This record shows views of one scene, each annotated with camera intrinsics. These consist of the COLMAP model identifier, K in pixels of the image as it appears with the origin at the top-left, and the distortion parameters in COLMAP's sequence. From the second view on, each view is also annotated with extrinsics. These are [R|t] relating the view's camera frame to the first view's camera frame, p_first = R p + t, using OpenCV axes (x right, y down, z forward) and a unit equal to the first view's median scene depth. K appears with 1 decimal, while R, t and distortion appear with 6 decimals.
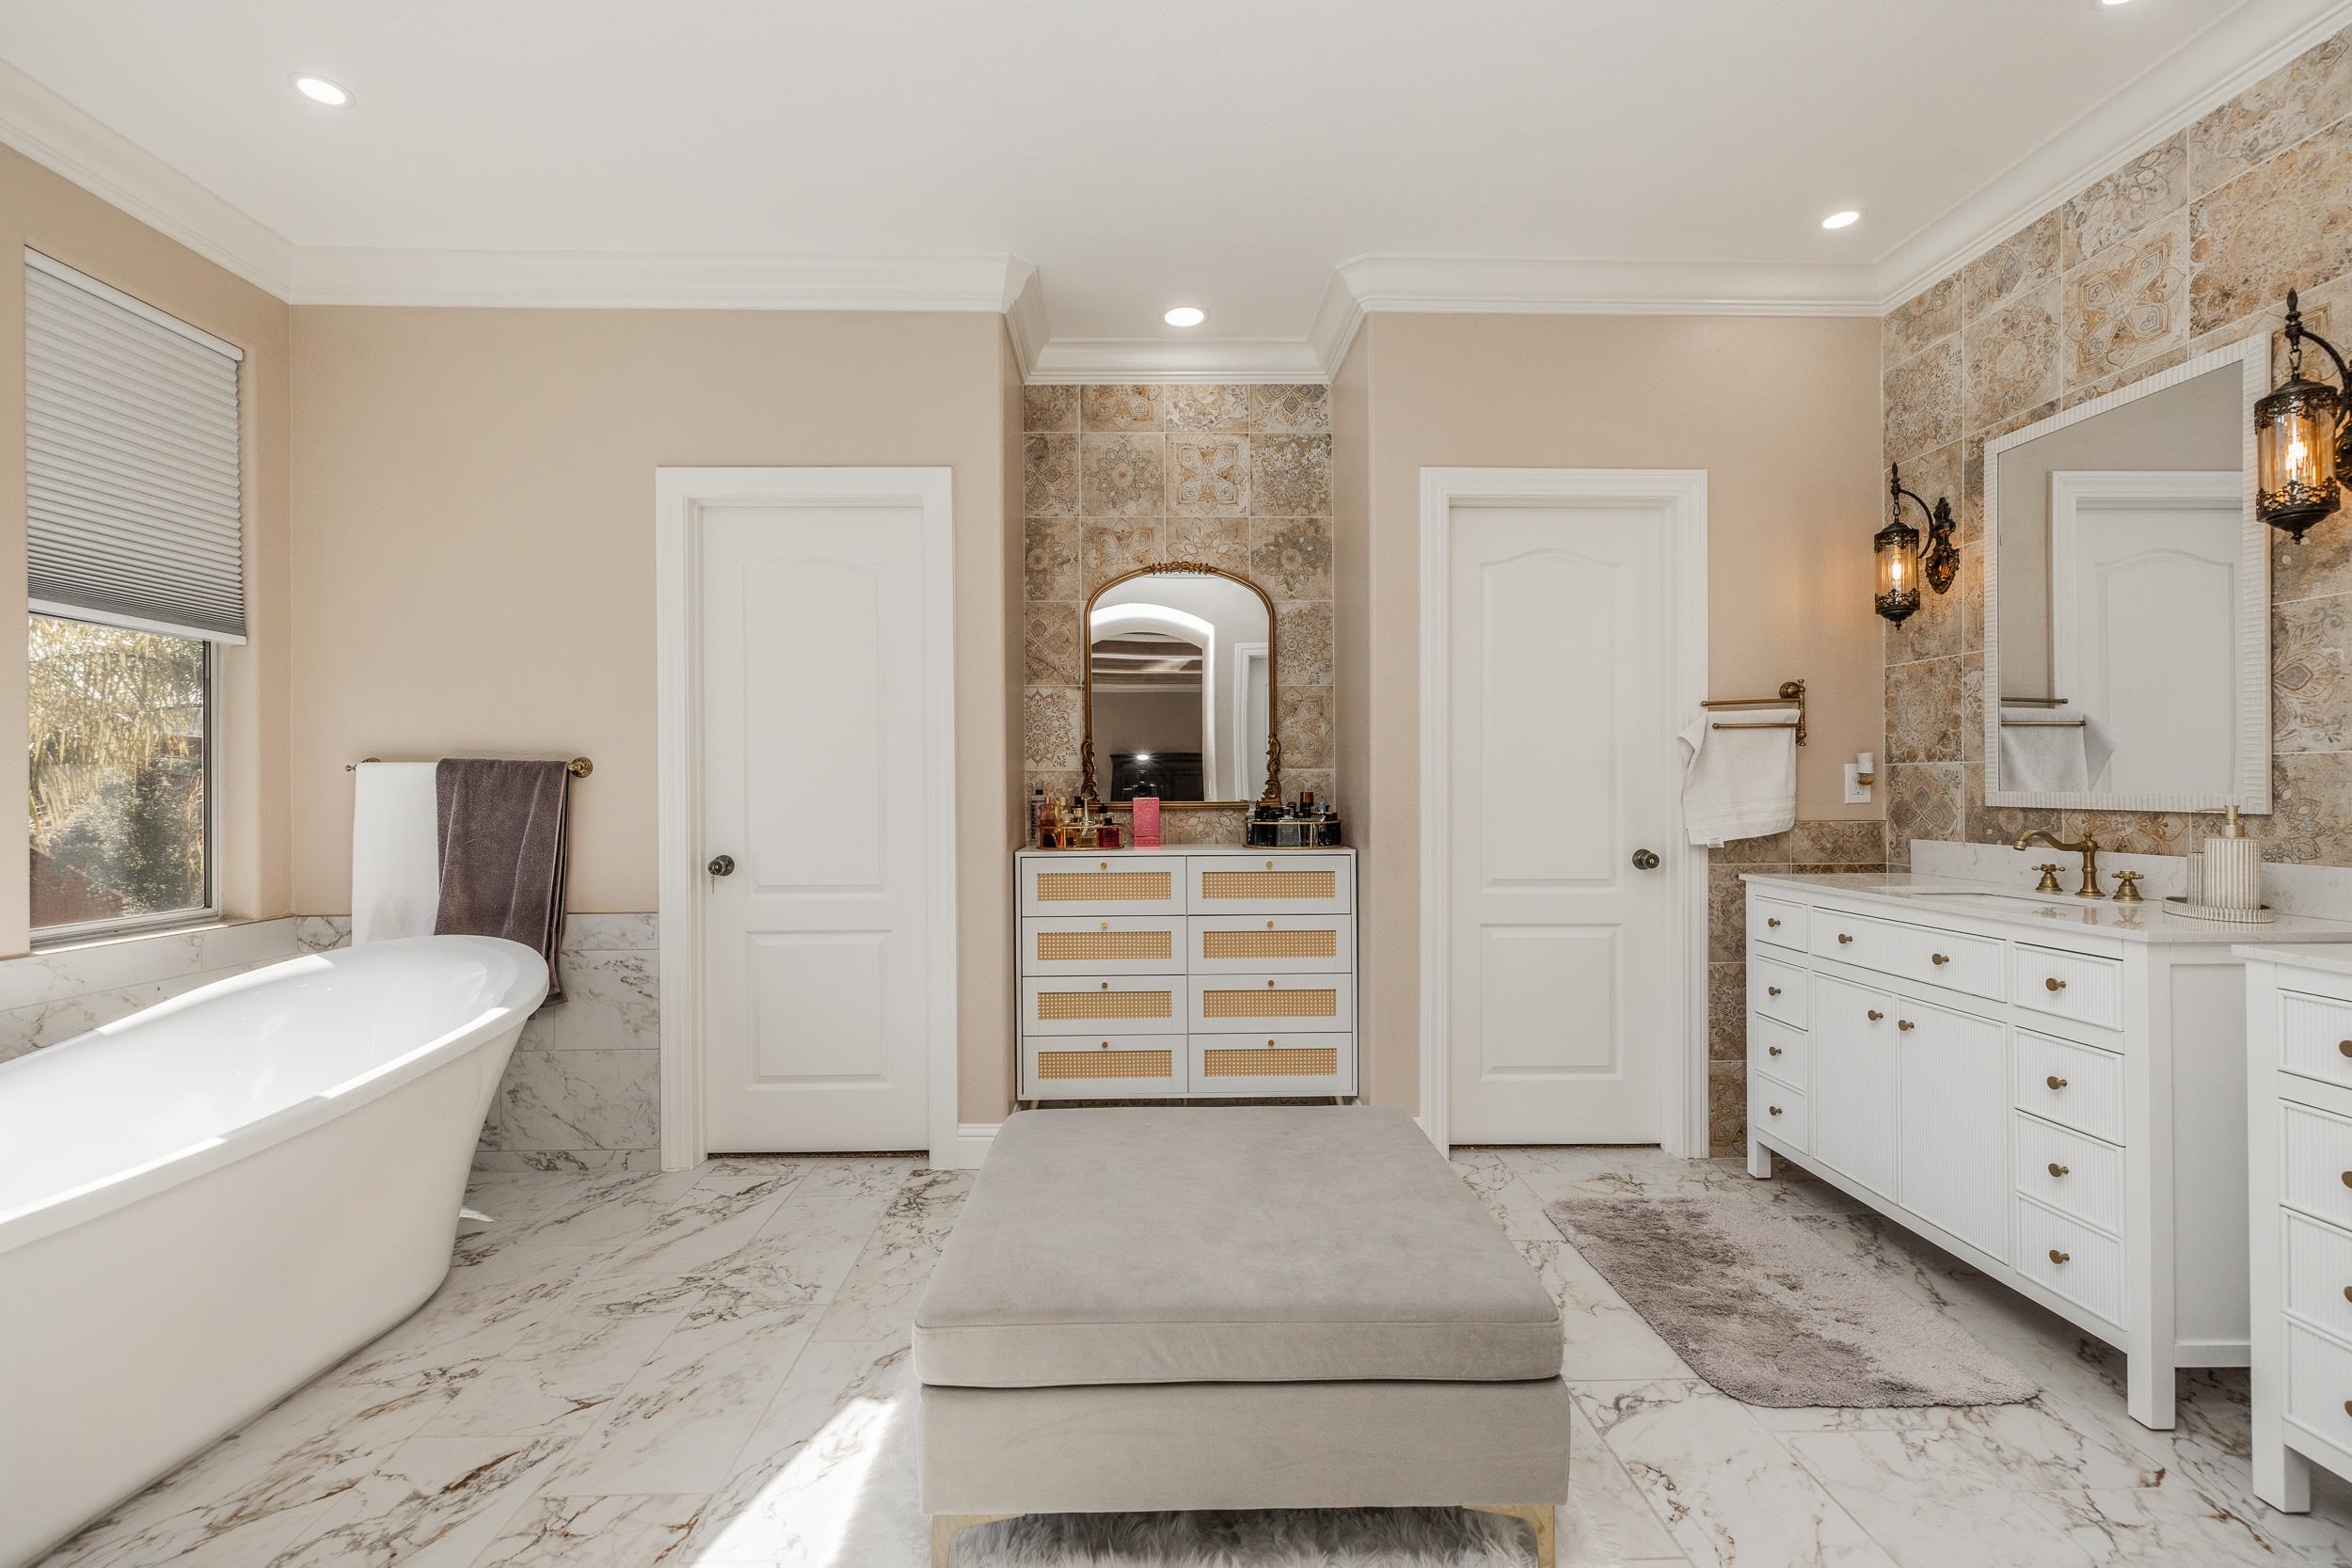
lens RADIAL K [[1002.2, 0, 1159.2], [0, 1002.2, 780.5], [0, 0, 1]] dist [0.006948, -0.000852]
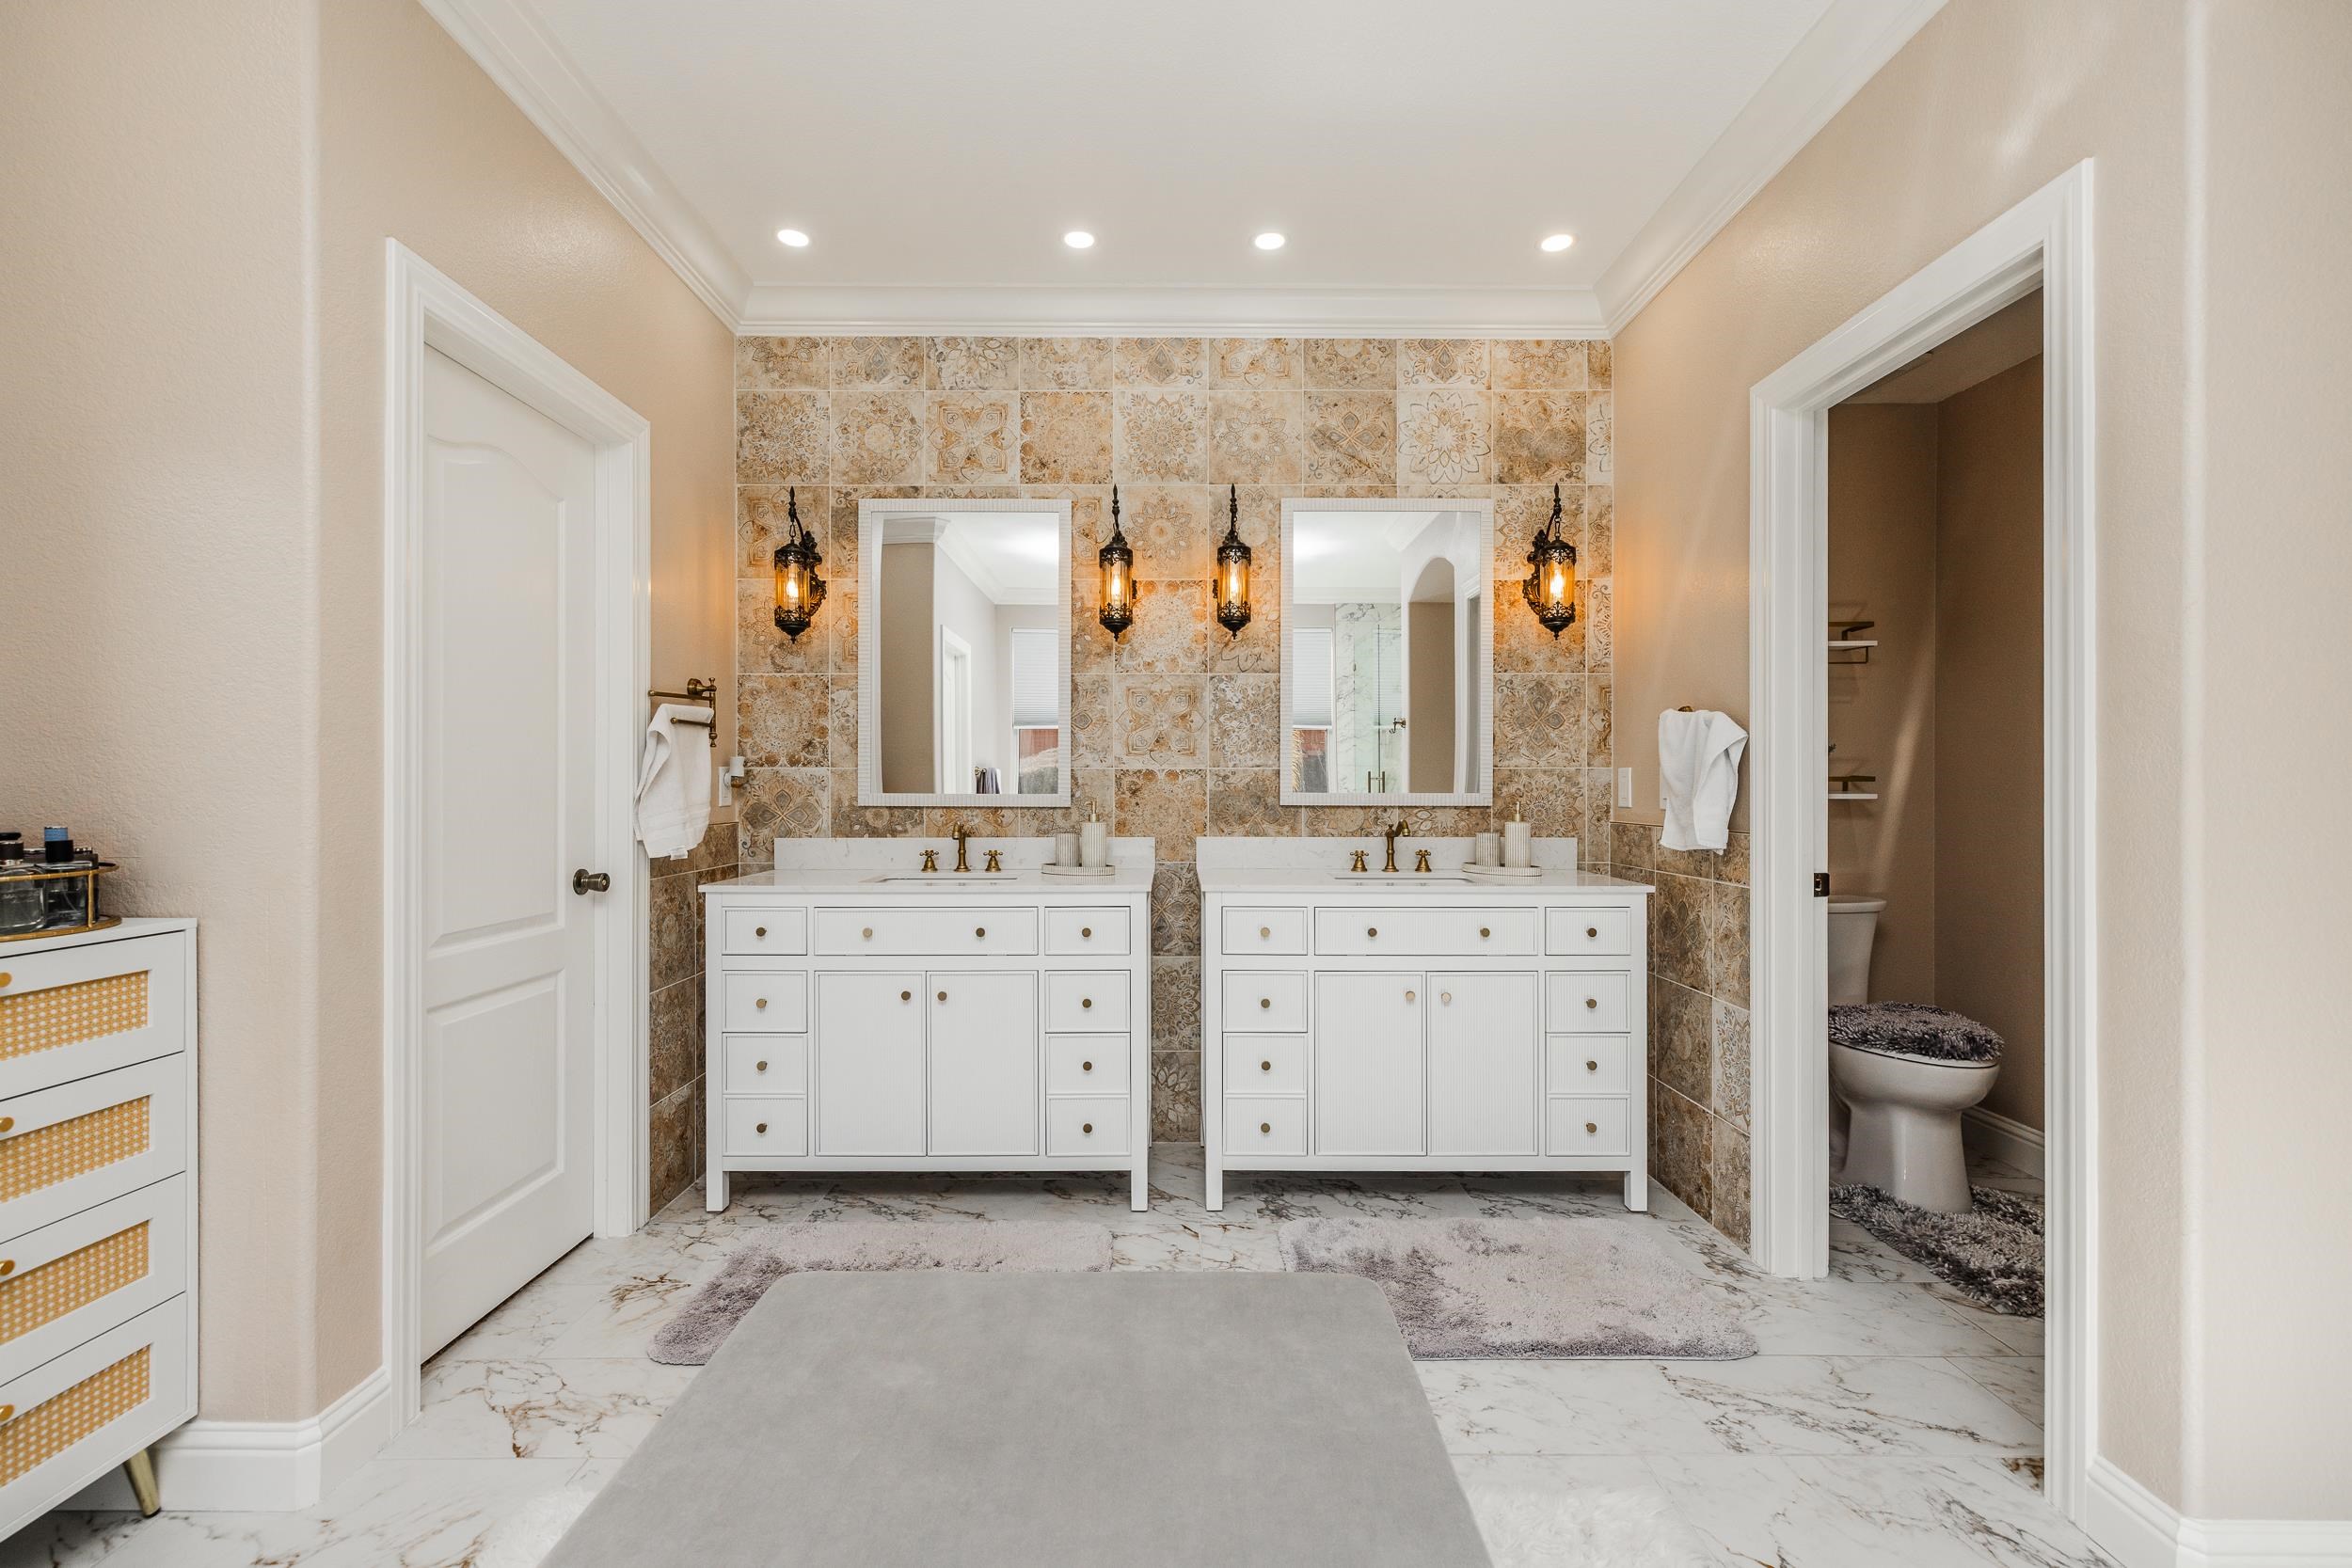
lens RADIAL K [[1002.2, 0, 1157.9], [0, 1002.2, 786.4], [0, 0, 1]] dist [0.006948, -0.000852]
pose [[0.026249, 0.002376, 0.999653, -0.345649], [-0.005432, 0.999983, -0.002234, 0.003410], [-0.999641, -0.005371, 0.026262, 0.614663]]
